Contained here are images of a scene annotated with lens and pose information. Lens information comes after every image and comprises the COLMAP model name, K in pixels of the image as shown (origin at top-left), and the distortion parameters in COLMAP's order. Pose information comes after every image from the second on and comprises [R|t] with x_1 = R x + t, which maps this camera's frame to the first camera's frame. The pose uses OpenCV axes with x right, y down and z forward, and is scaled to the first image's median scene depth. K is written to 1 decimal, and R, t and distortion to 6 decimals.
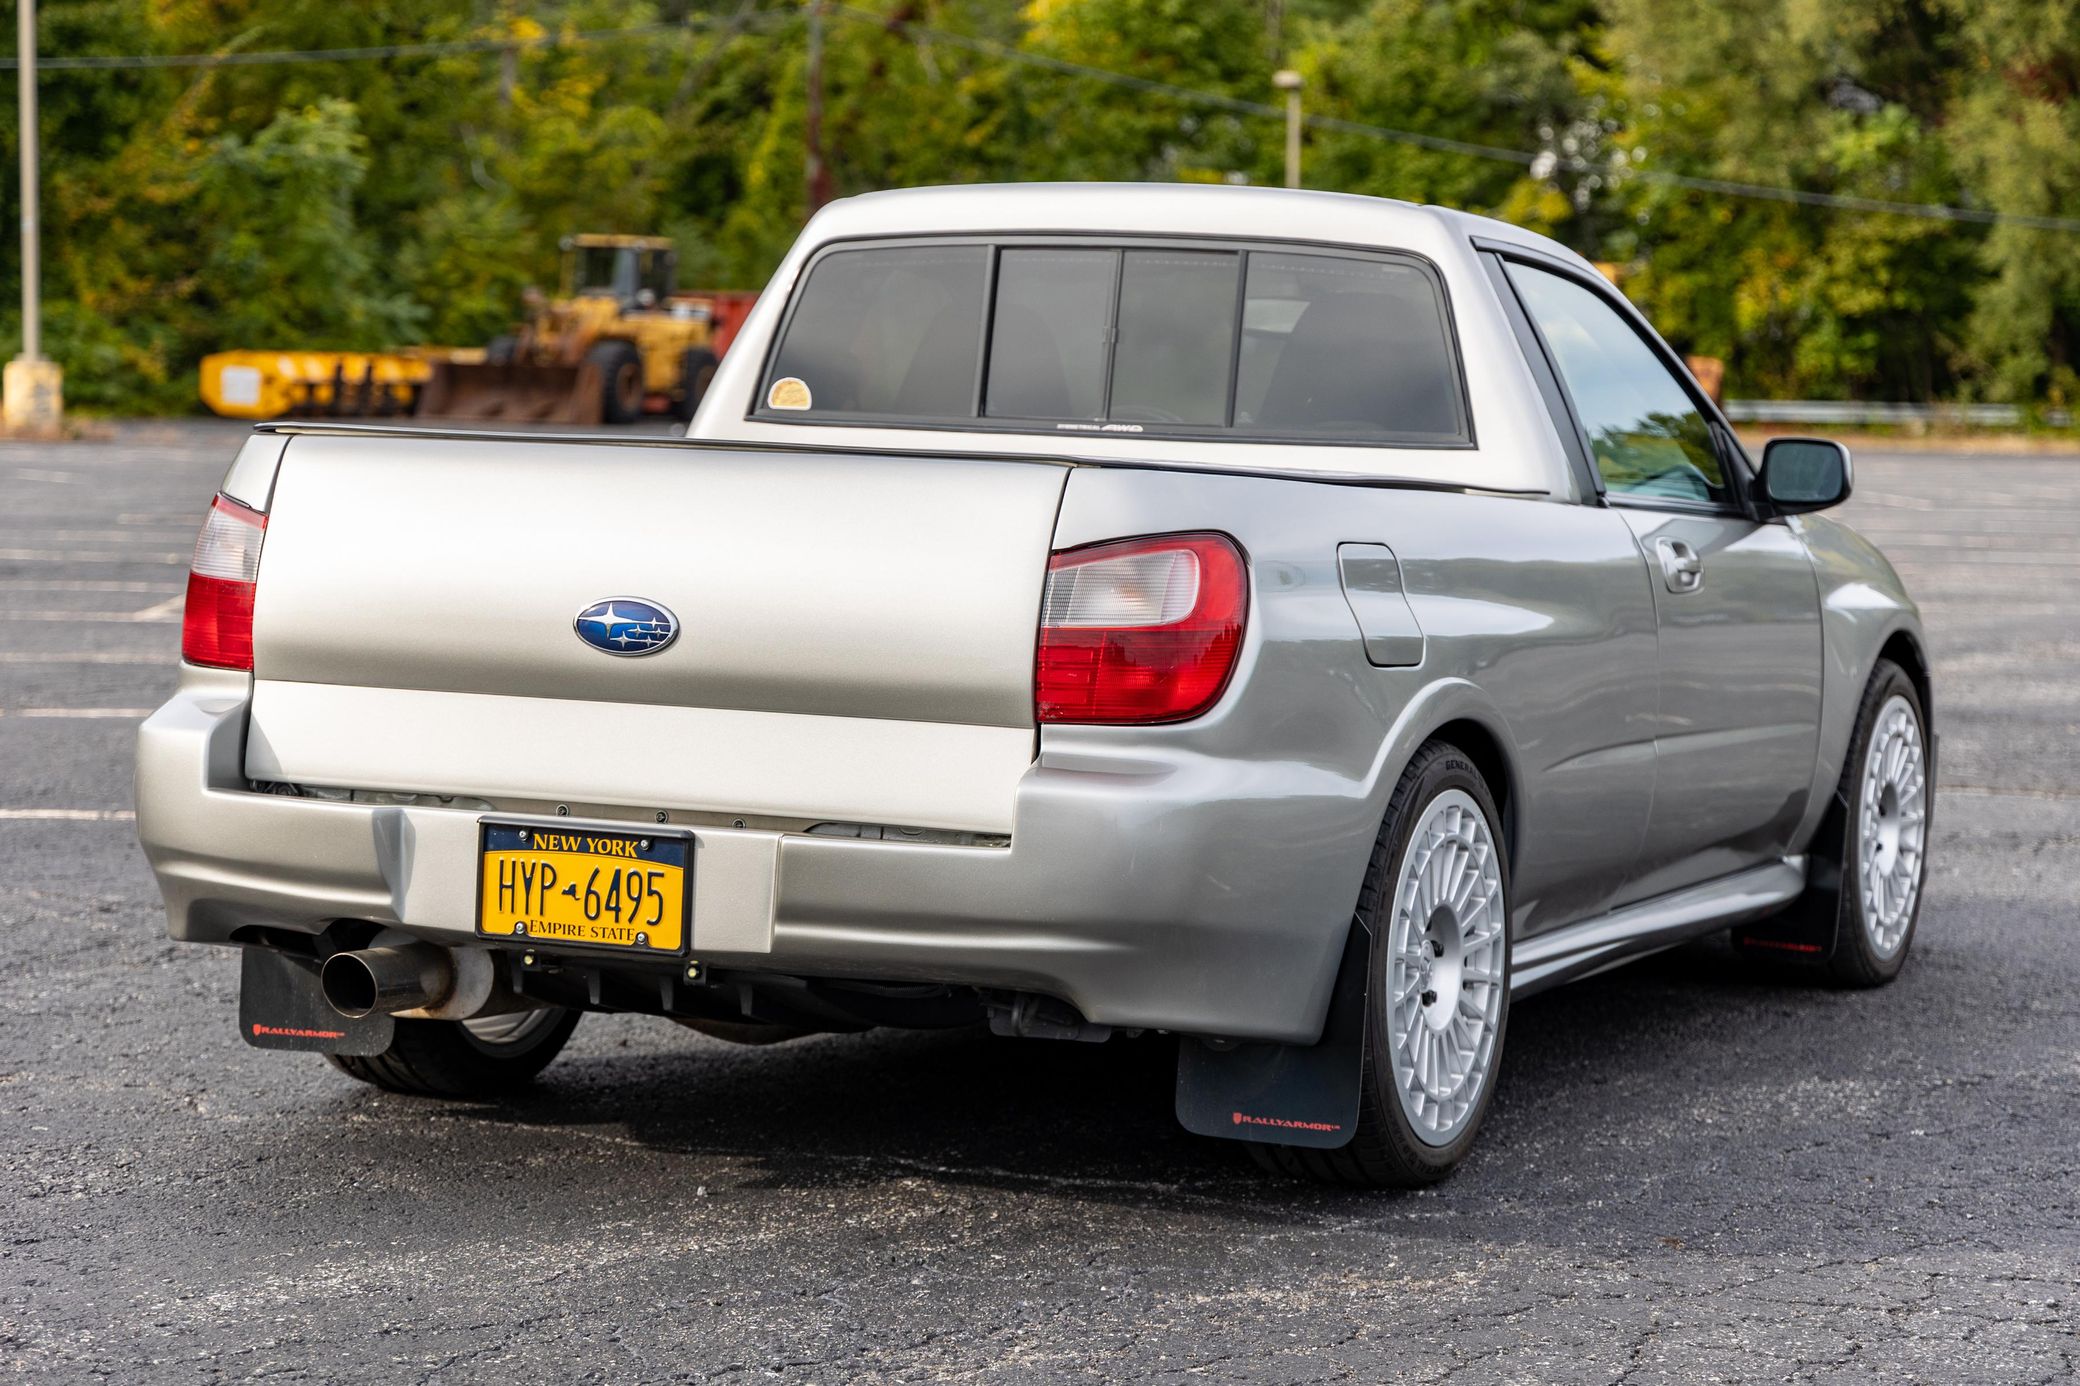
lens RADIAL K [[4639.7, 0, 1040.0], [0, 4639.7, 693.0], [0, 0, 1]] dist [0.027247, -0.374767]
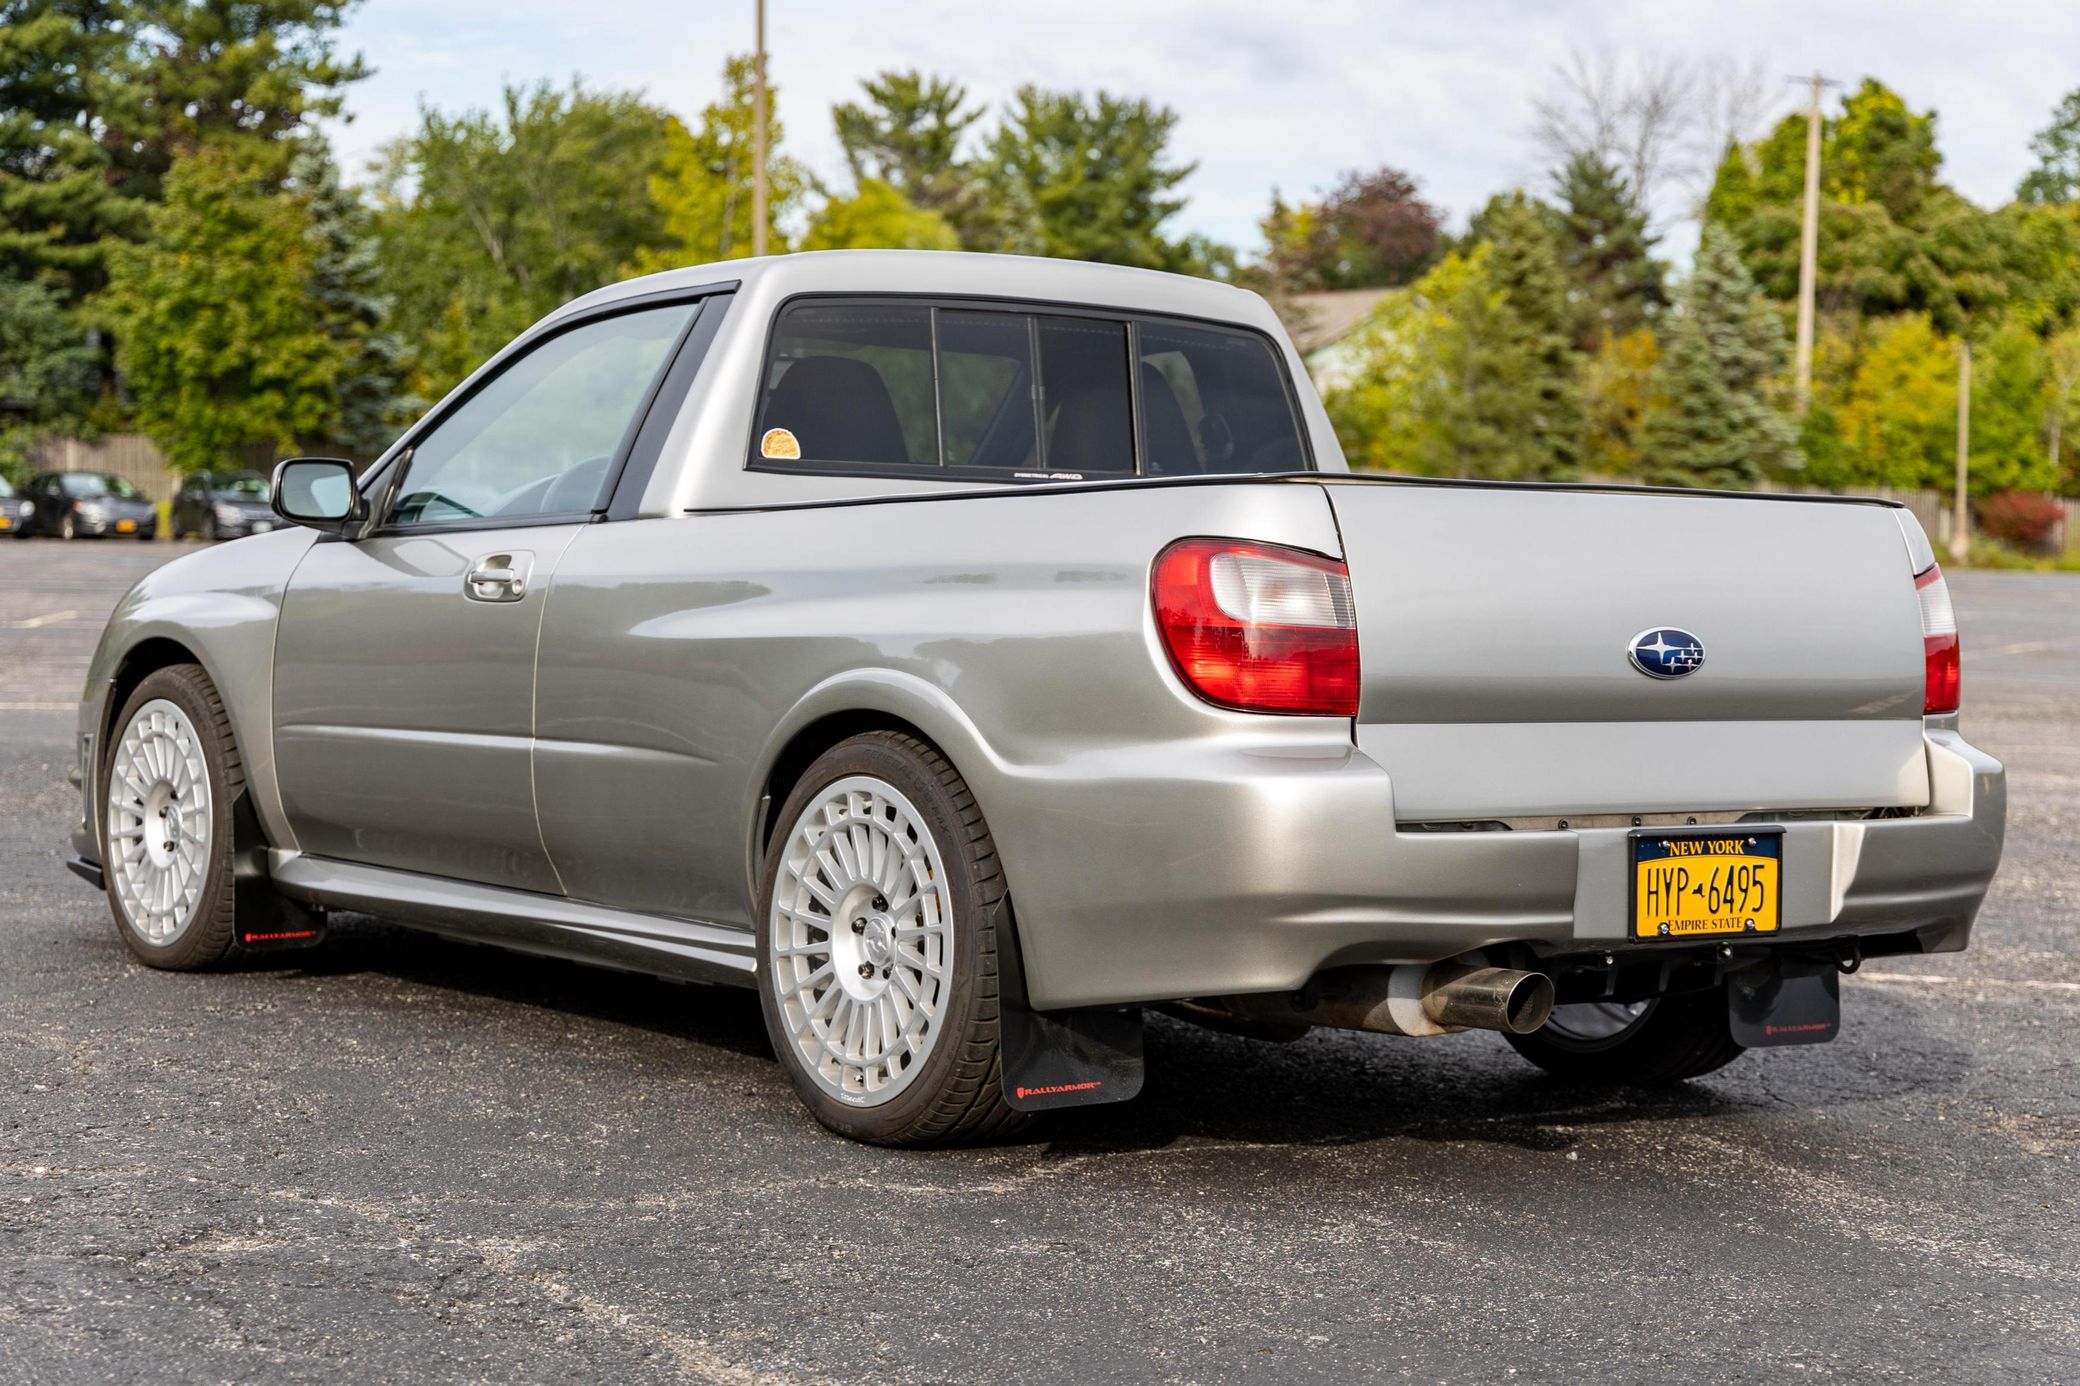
lens RADIAL K [[4005.9, 0, 1040.0], [0, 4005.9, 693.0], [0, 0, 1]] dist [0.023294, -0.016501]
pose [[0.497819, -0.045921, 0.866064, -0.835587], [0.049092, 0.998488, 0.024725, -0.030037], [-0.865891, 0.030209, 0.499321, 0.536558]]
